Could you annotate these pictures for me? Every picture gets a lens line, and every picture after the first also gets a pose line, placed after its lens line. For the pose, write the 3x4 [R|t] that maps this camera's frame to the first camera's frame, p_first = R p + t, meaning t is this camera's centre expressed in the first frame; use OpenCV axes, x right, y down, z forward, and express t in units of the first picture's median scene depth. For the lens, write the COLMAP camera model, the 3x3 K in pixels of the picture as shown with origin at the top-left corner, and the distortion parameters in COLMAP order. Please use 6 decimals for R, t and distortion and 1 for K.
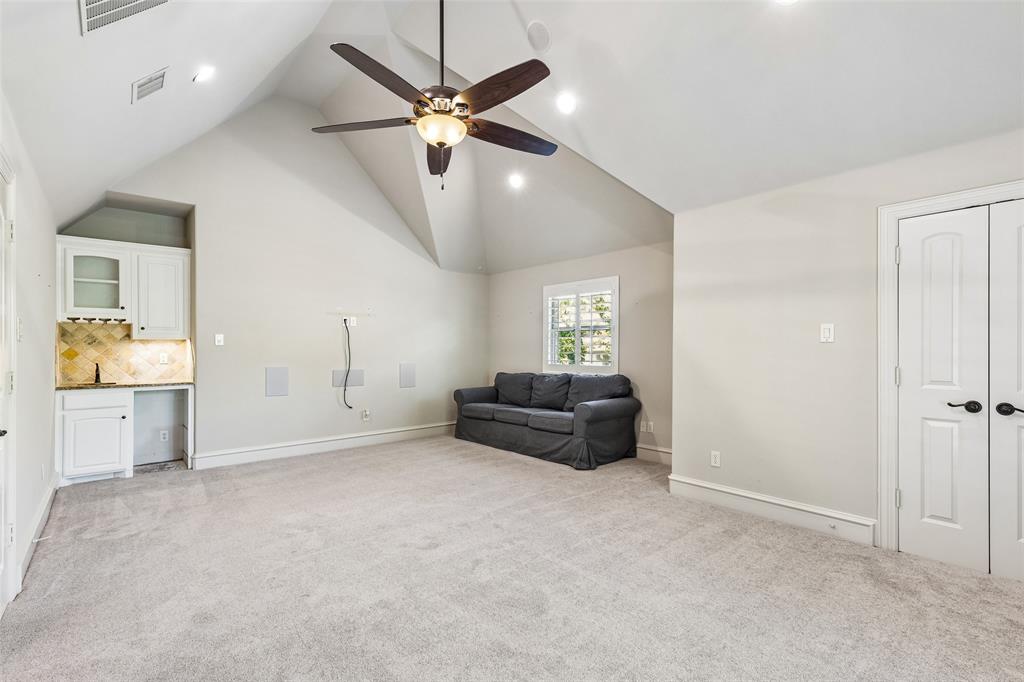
lens RADIAL K [[464.7, 0, 507.3], [0, 464.7, 345.8], [0, 0, 1]] dist [0.012790, -0.000392]
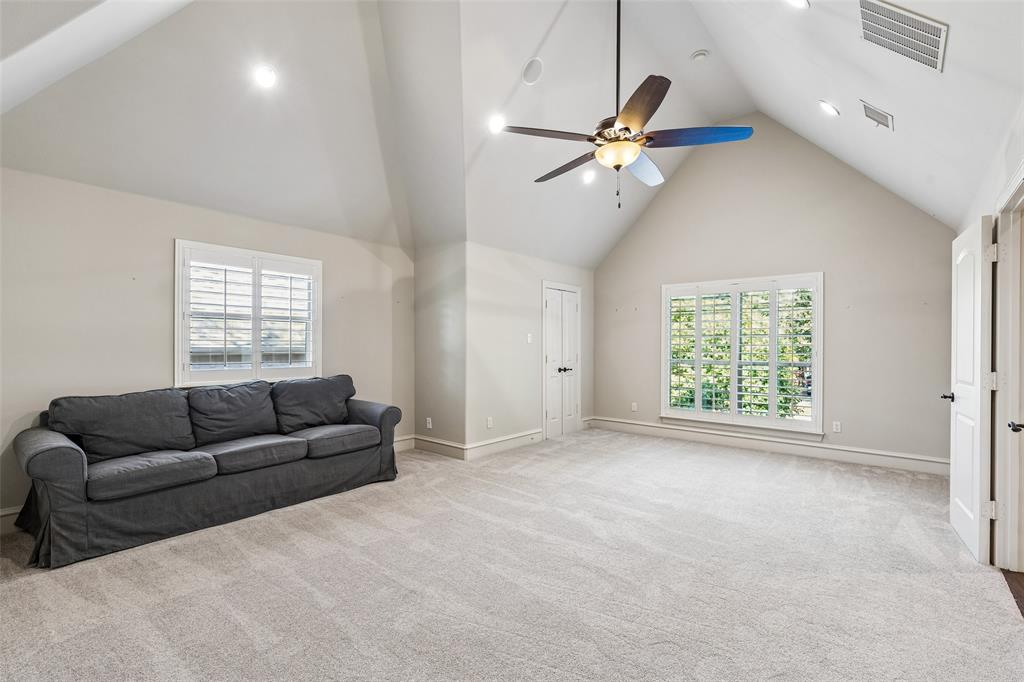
lens RADIAL K [[464.7, 0, 507.2], [0, 464.7, 344.9], [0, 0, 1]] dist [0.012790, -0.000392]
pose [[-0.161960, -0.001054, 0.986797, -0.761453], [-0.012798, 0.999918, -0.001033, 0.000826], [-0.986714, -0.012797, -0.161960, 0.908766]]
